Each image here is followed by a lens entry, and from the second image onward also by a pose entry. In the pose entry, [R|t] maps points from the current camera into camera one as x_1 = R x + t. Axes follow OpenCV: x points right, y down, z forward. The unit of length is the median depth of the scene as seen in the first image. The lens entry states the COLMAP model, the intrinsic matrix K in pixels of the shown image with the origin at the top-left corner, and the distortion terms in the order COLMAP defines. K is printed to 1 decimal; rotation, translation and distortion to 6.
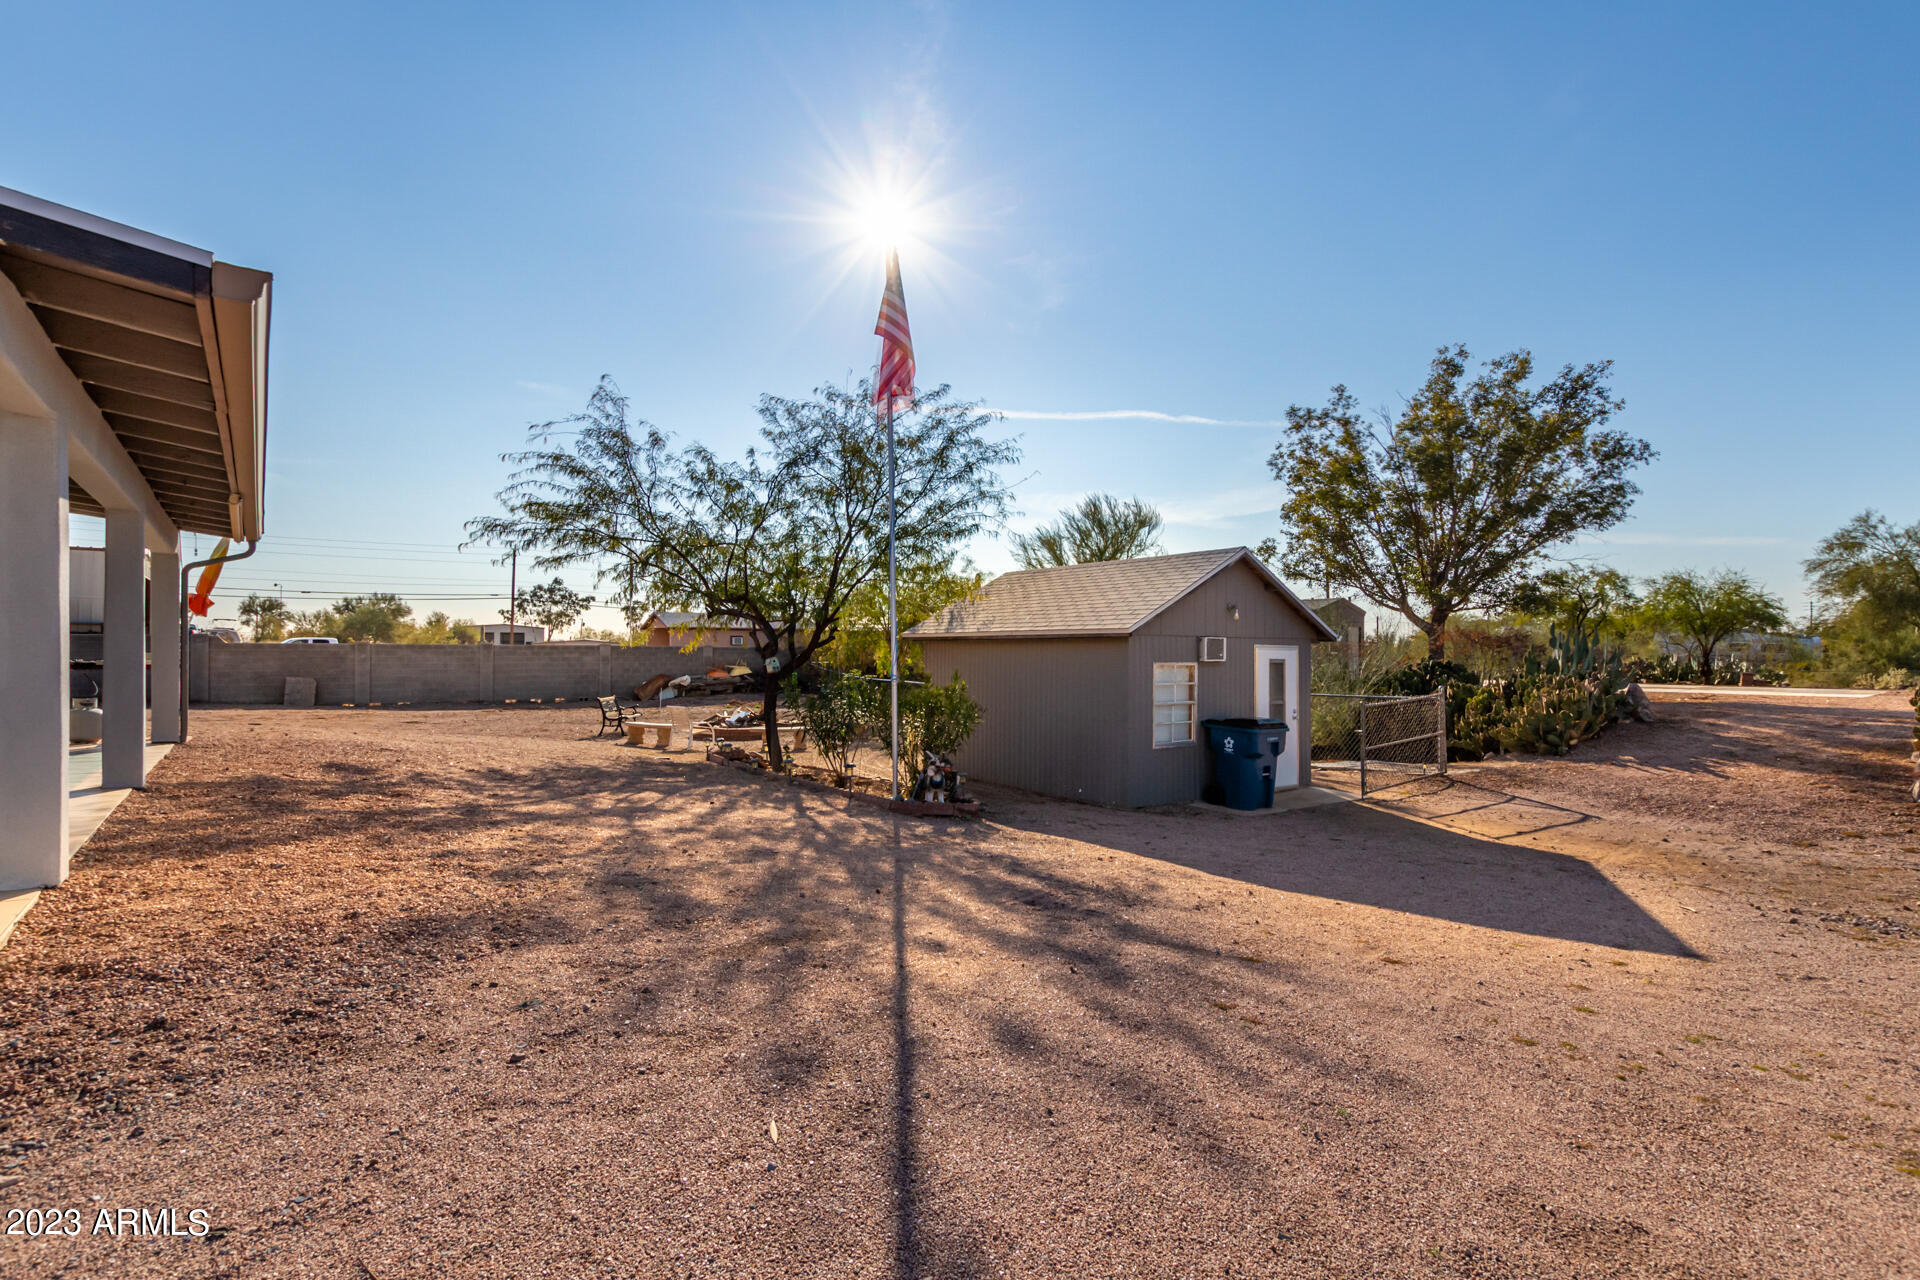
lens RADIAL K [[877.8, 0, 949.4], [0, 877.8, 650.0], [0, 0, 1]] dist [0.000799, -0.007265]
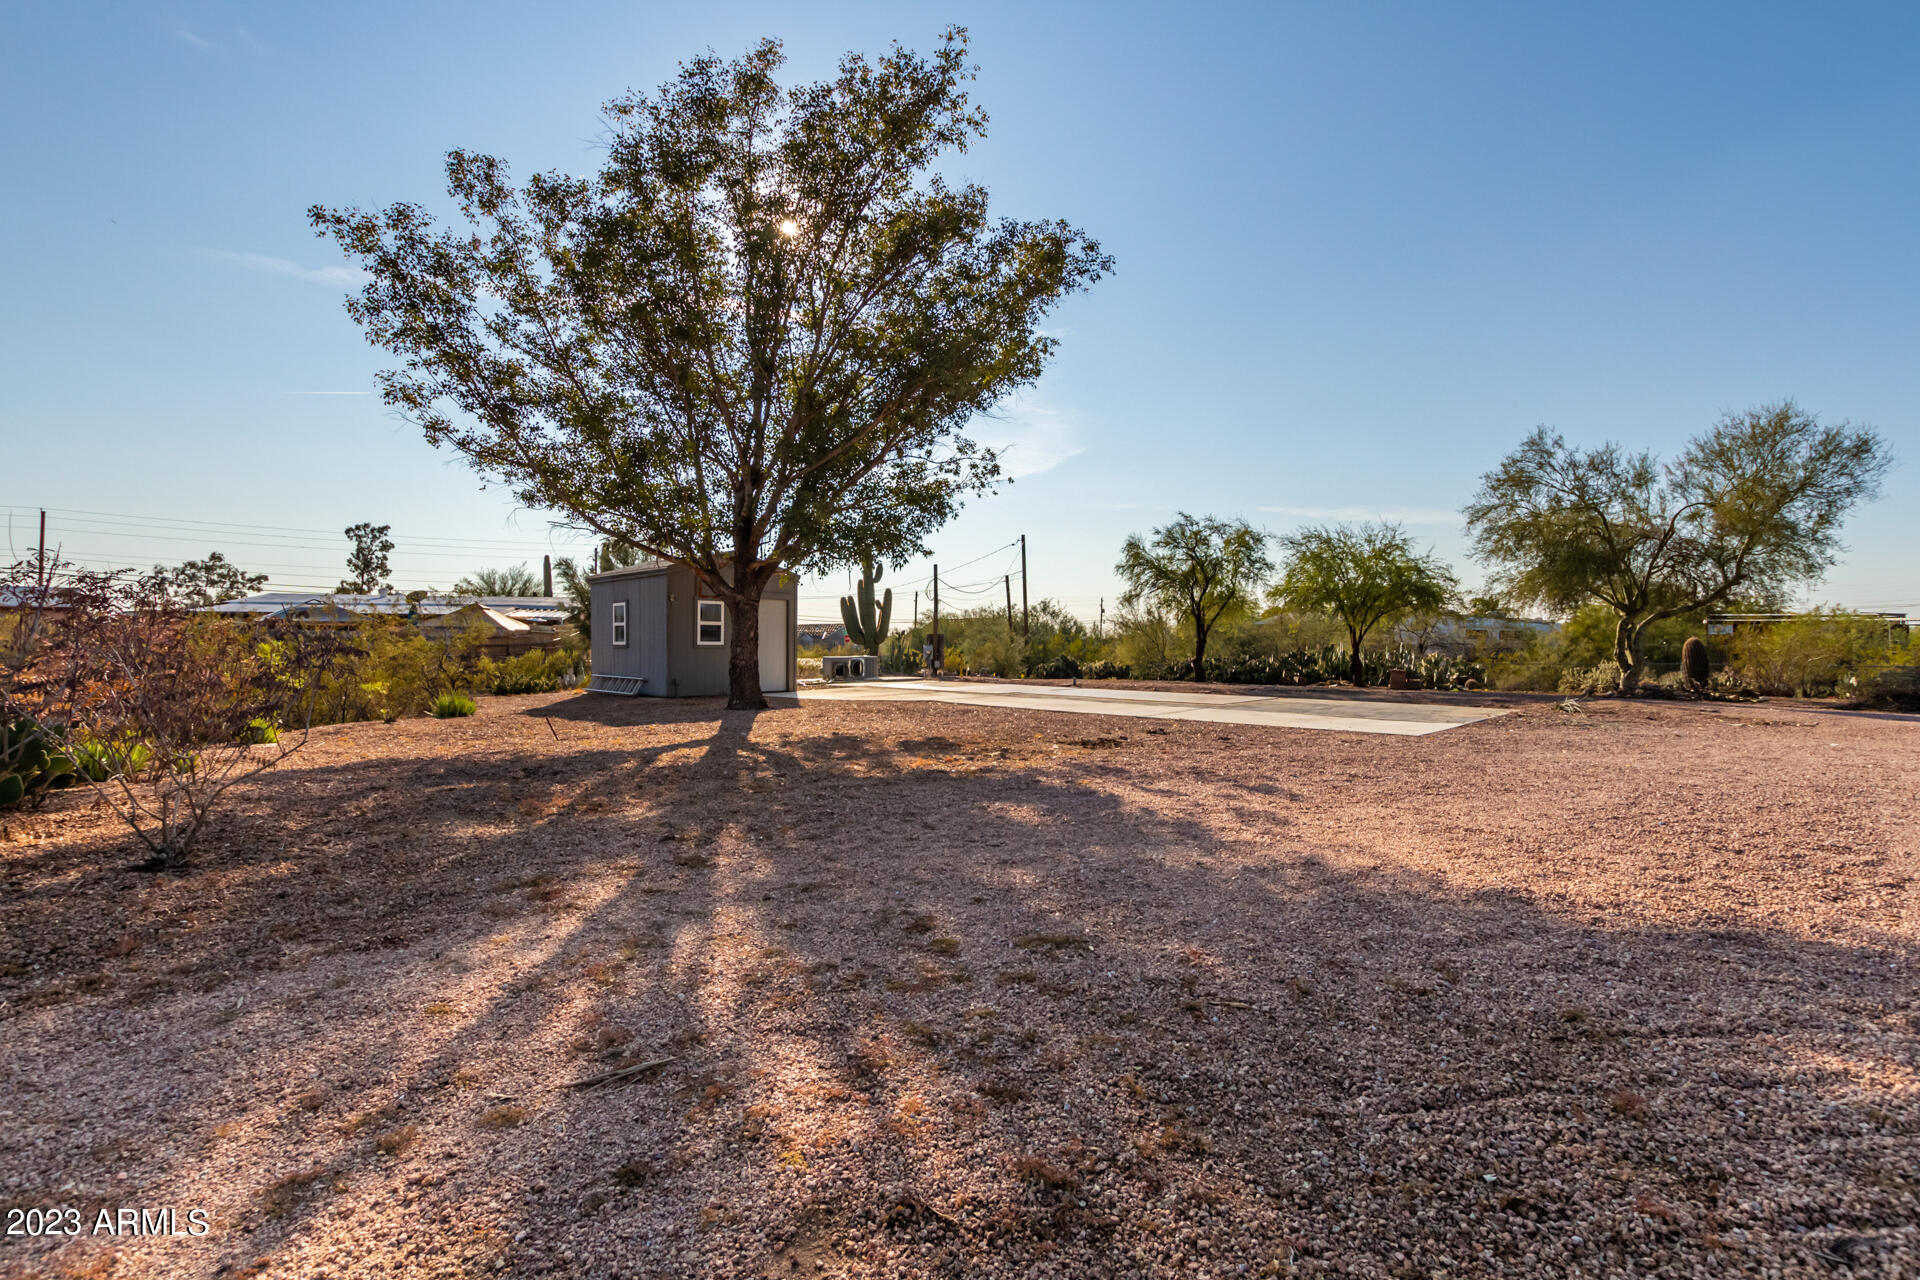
lens RADIAL K [[877.8, 0, 949.4], [0, 877.8, 650.0], [0, 0, 1]] dist [0.000799, -0.007265]
pose [[0.990665, -0.003299, 0.136276, 0.515085], [0.001734, 0.999931, 0.011605, 0.001313], [-0.136305, -0.011260, 0.990603, 0.394834]]
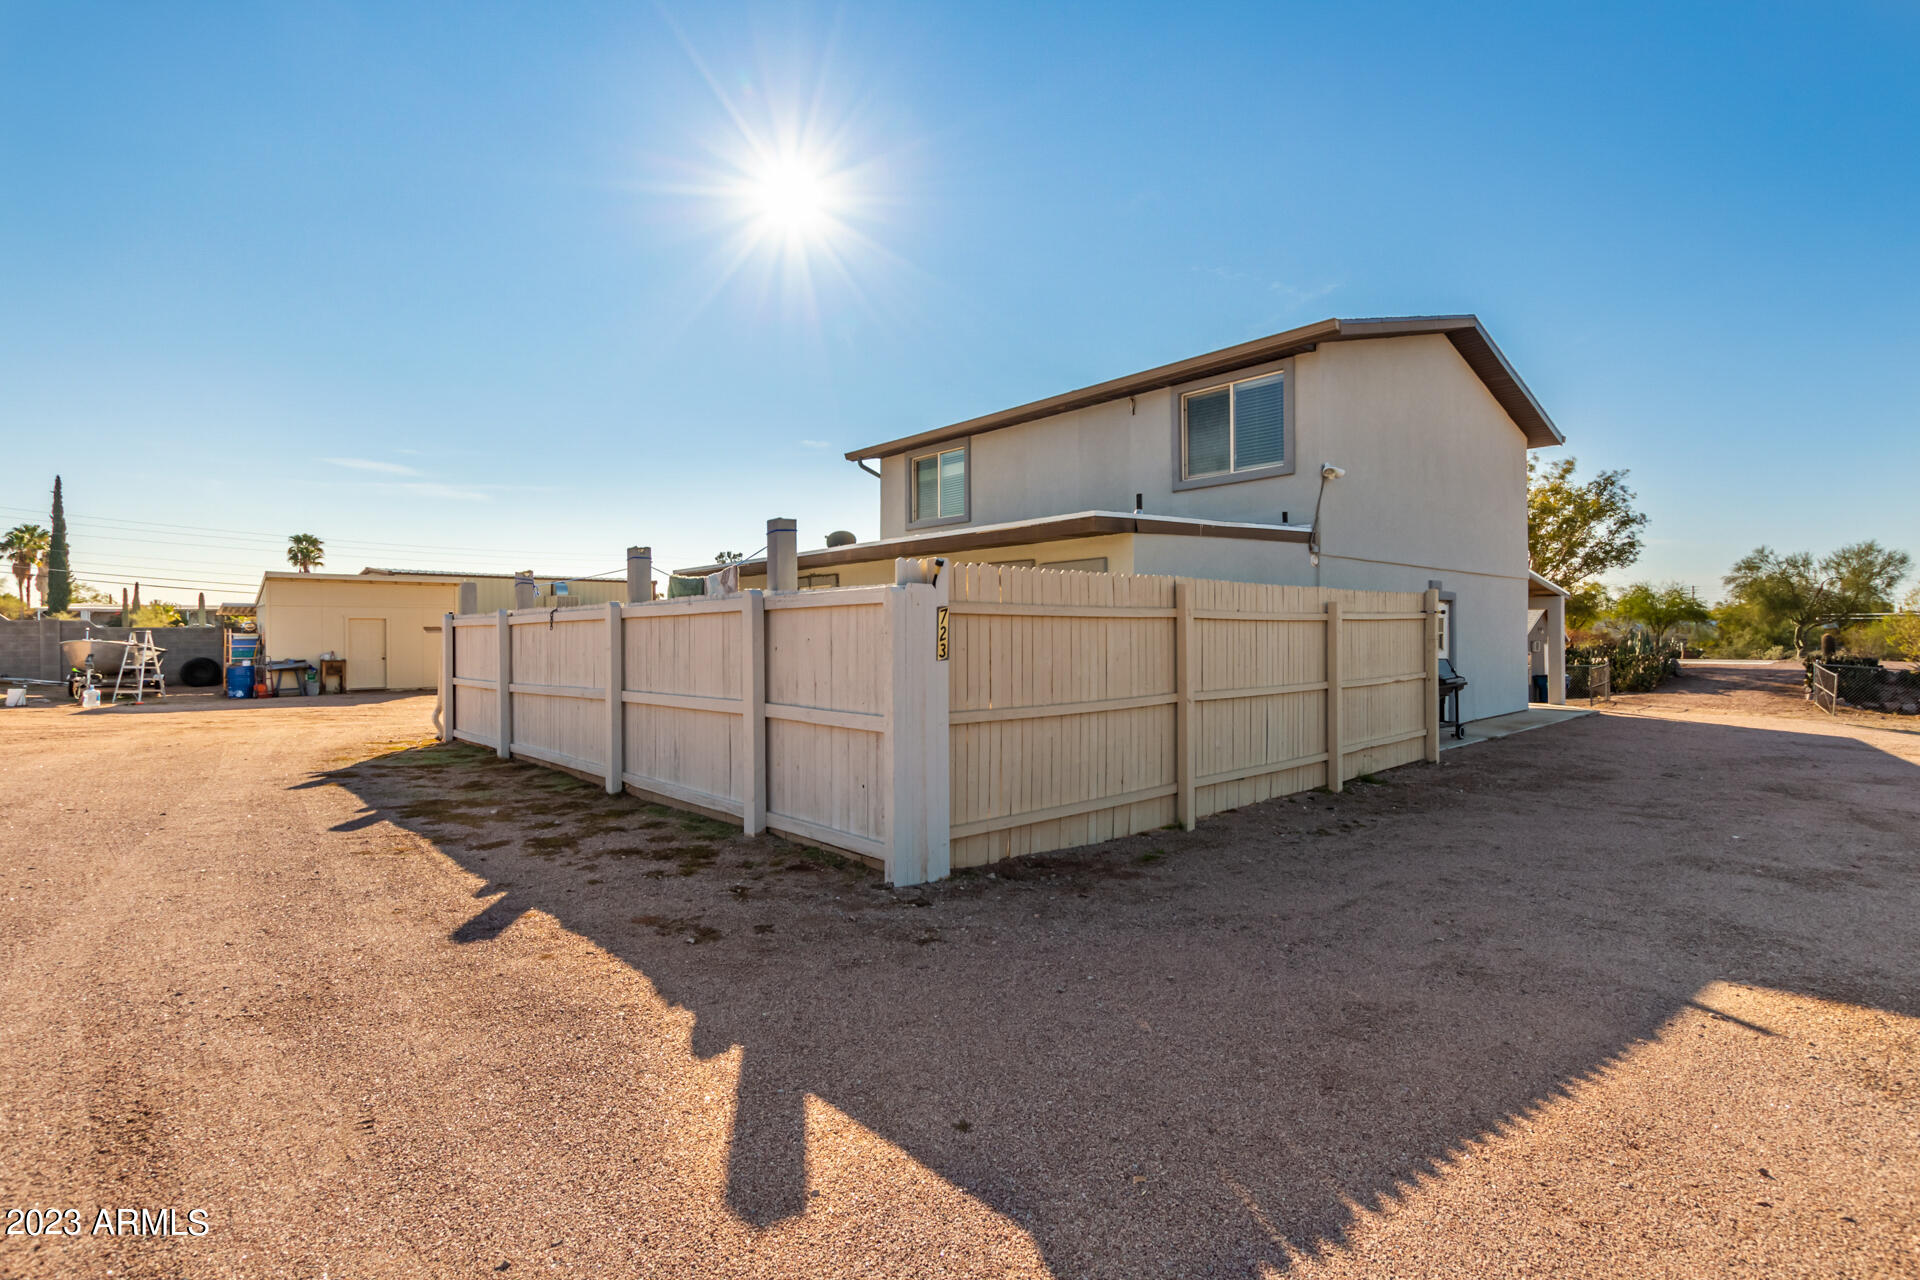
lens RADIAL K [[877.8, 0, 949.4], [0, 877.8, 650.0], [0, 0, 1]] dist [0.000799, -0.007265]
pose [[0.996818, -0.015150, 0.078260, -0.526568], [0.013869, 0.999761, 0.016890, -0.019901], [-0.078497, -0.015751, 0.996790, -0.451454]]
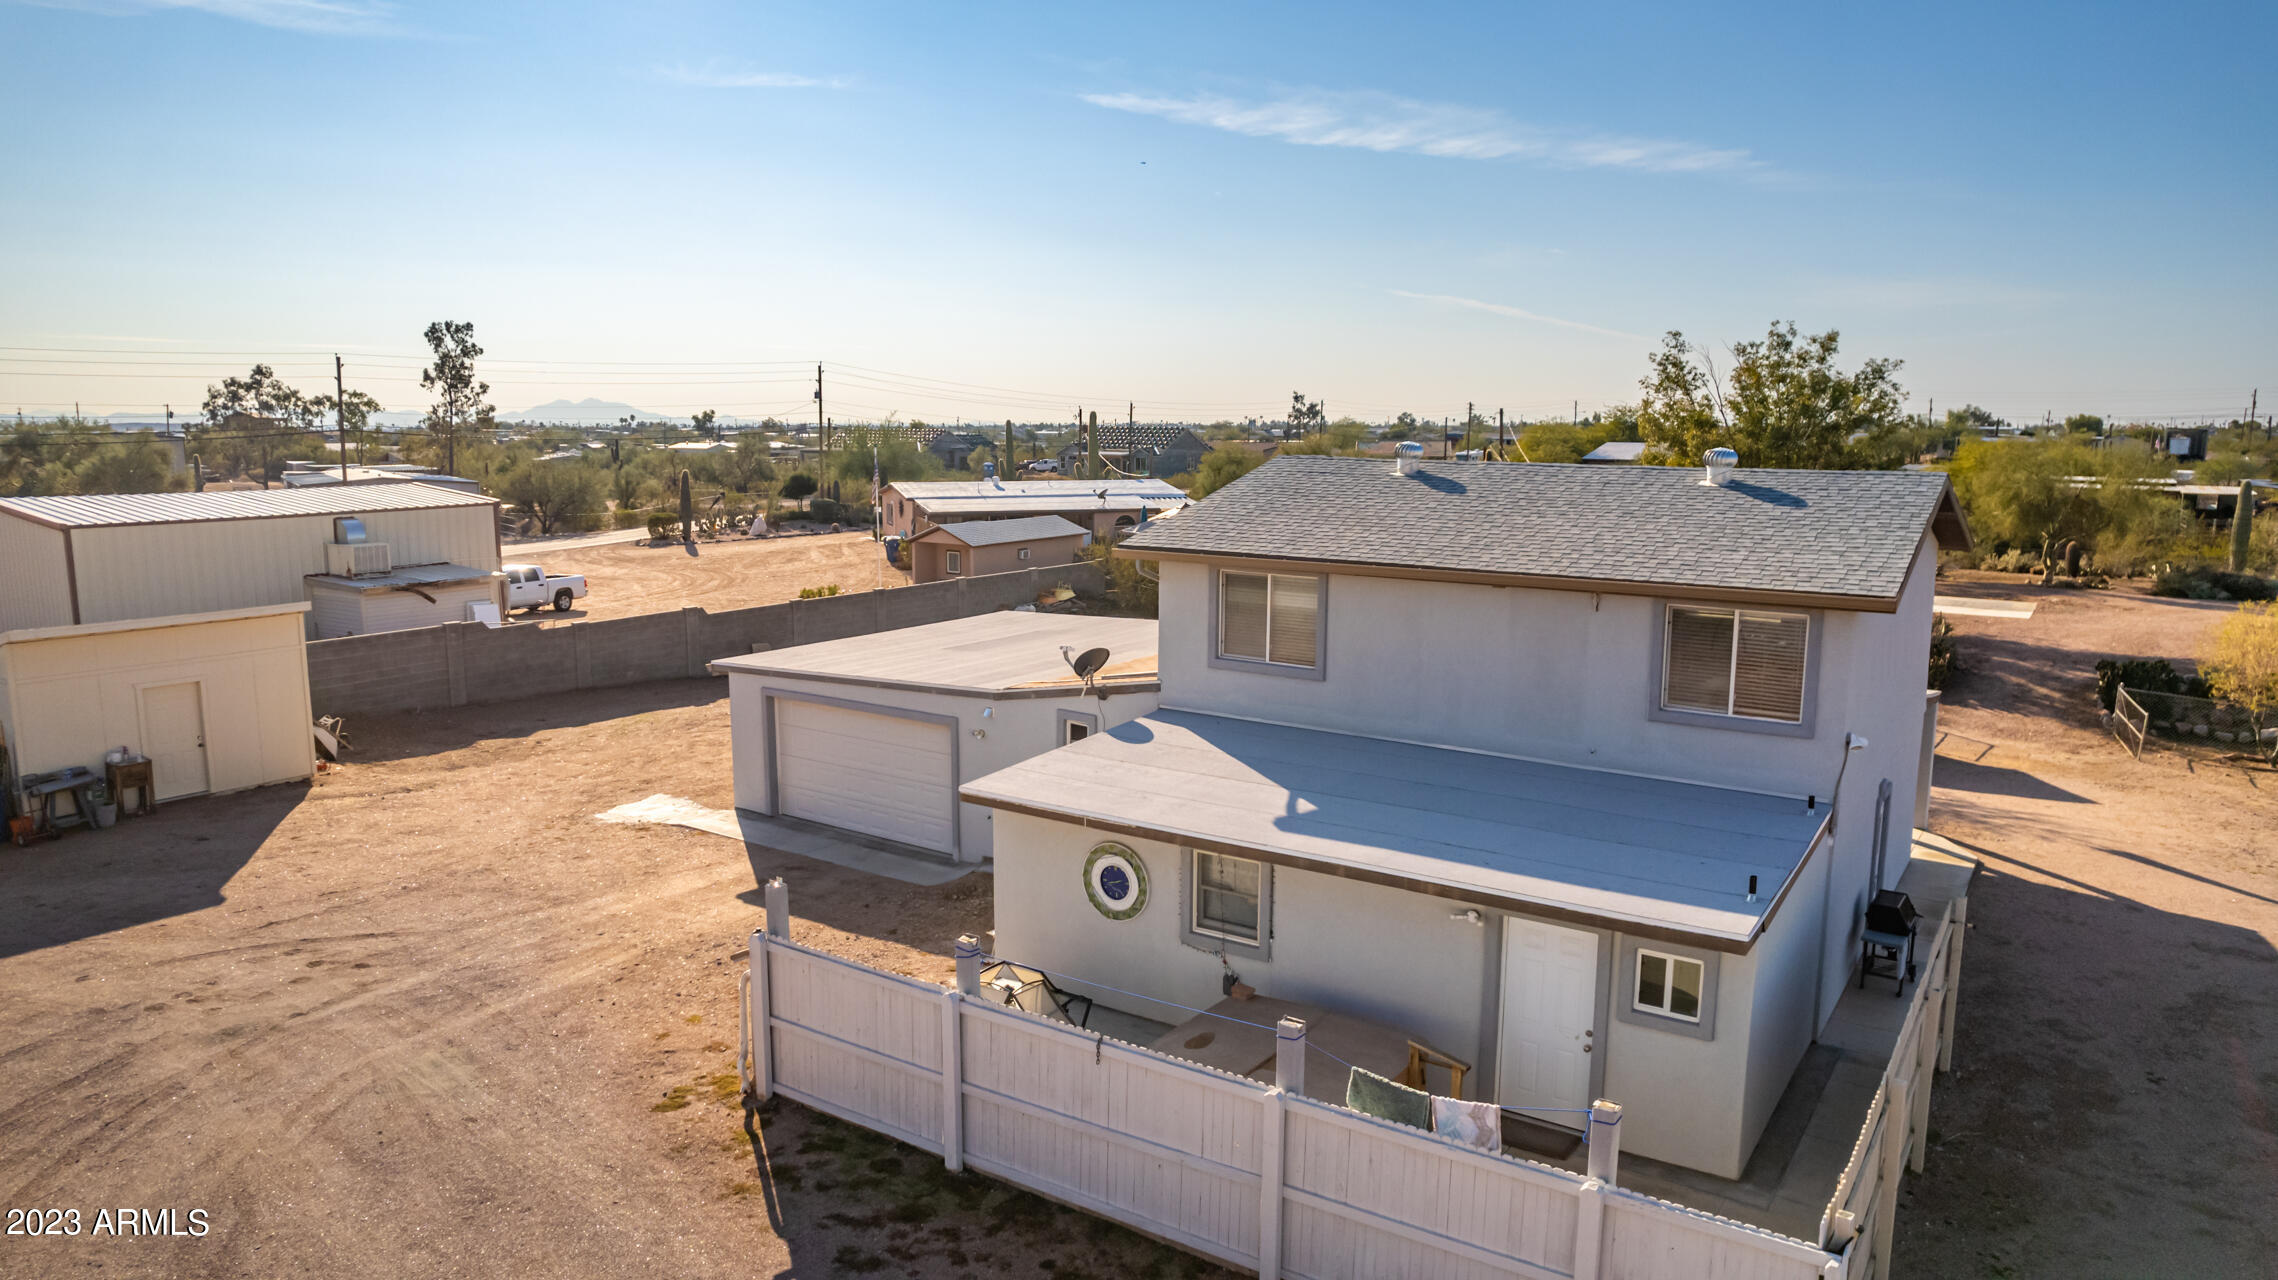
lens RADIAL K [[1457.3, 0, 1139.0], [0, 1457.3, 640.0], [0, 0, 1]] dist [-0.049591, -0.001650]
pose [[0.949846, -0.044082, 0.309595, -0.721943], [-0.002870, 0.988745, 0.149586, -0.178308], [-0.312705, -0.142972, 0.939029, -0.501278]]
